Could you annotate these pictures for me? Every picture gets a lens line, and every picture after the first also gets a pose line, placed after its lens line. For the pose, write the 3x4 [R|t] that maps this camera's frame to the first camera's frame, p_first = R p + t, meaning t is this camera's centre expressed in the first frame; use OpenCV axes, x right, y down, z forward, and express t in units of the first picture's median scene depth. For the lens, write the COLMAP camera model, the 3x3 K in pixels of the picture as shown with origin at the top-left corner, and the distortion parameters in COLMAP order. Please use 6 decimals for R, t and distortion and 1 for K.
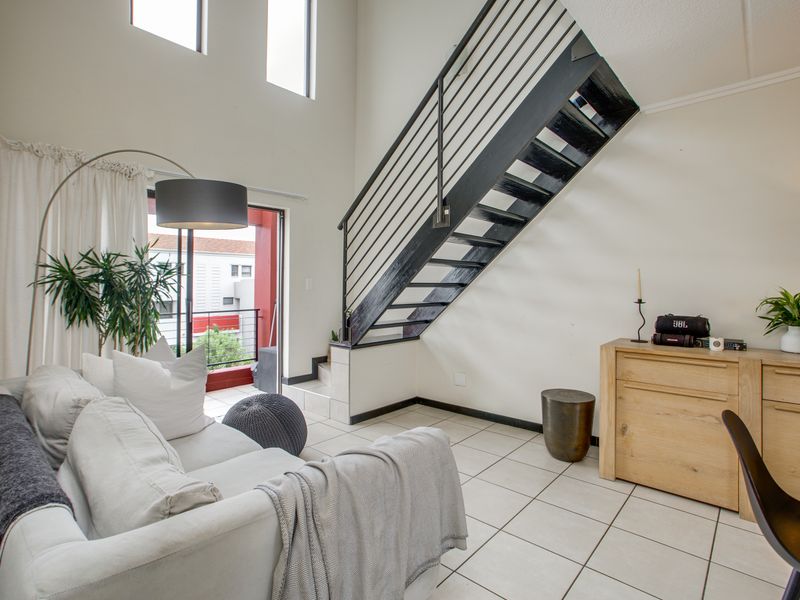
lens RADIAL K [[407.5, 0, 398.3], [0, 407.5, 291.3], [0, 0, 1]] dist [-0.038168, 0.021462]
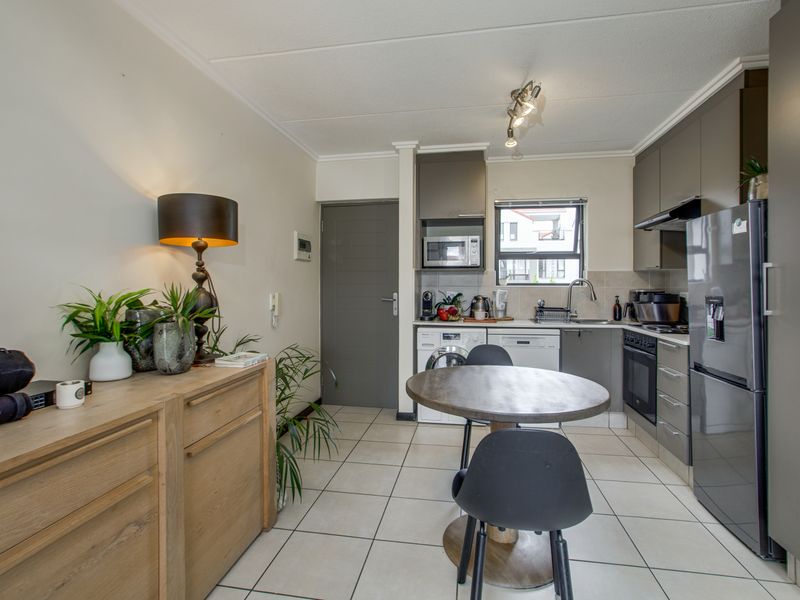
lens RADIAL K [[409.9, 0, 397.6], [0, 409.9, 284.3], [0, 0, 1]] dist [-0.041609, 0.021583]
pose [[-0.533274, 0.006108, 0.845920, 0.105478], [0.008206, 0.999964, -0.002047, -0.007471], [-0.845903, 0.005850, -0.533305, 0.818232]]
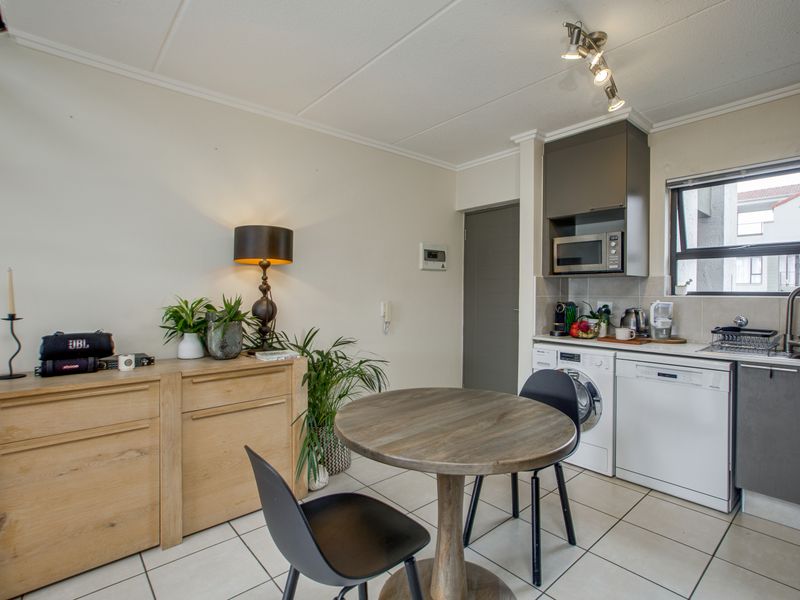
lens RADIAL K [[407.5, 0, 398.3], [0, 407.5, 291.3], [0, 0, 1]] dist [-0.038168, 0.021462]
pose [[0.114160, 0.004993, 0.993450, 0.007733], [0.004661, 0.999974, -0.005562, -0.011569], [-0.993451, 0.005266, 0.114134, 0.292297]]
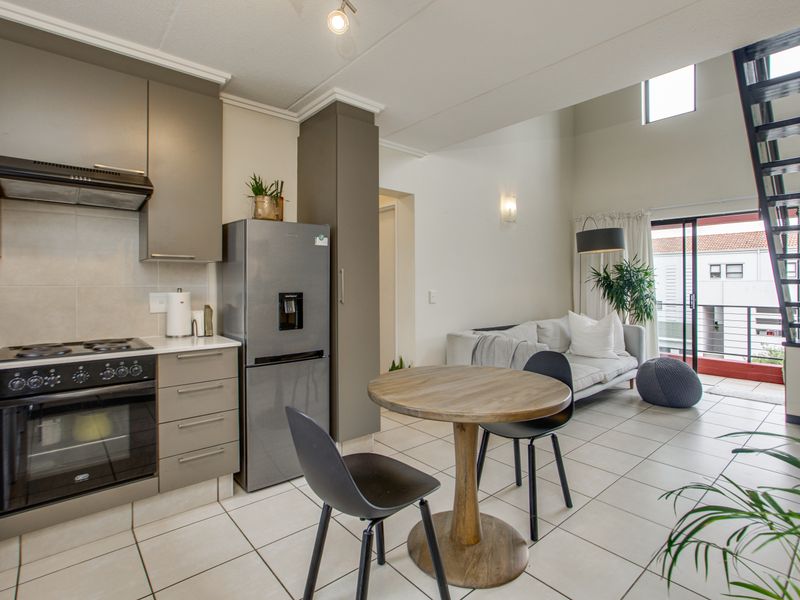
lens RADIAL K [[407.5, 0, 398.3], [0, 407.5, 291.3], [0, 0, 1]] dist [-0.038168, 0.021462]
pose [[-0.124087, 0.019138, -0.992087, 1.326621], [-0.006024, 0.999781, 0.020040, -0.004325], [0.992253, 0.008463, -0.123945, 0.244447]]
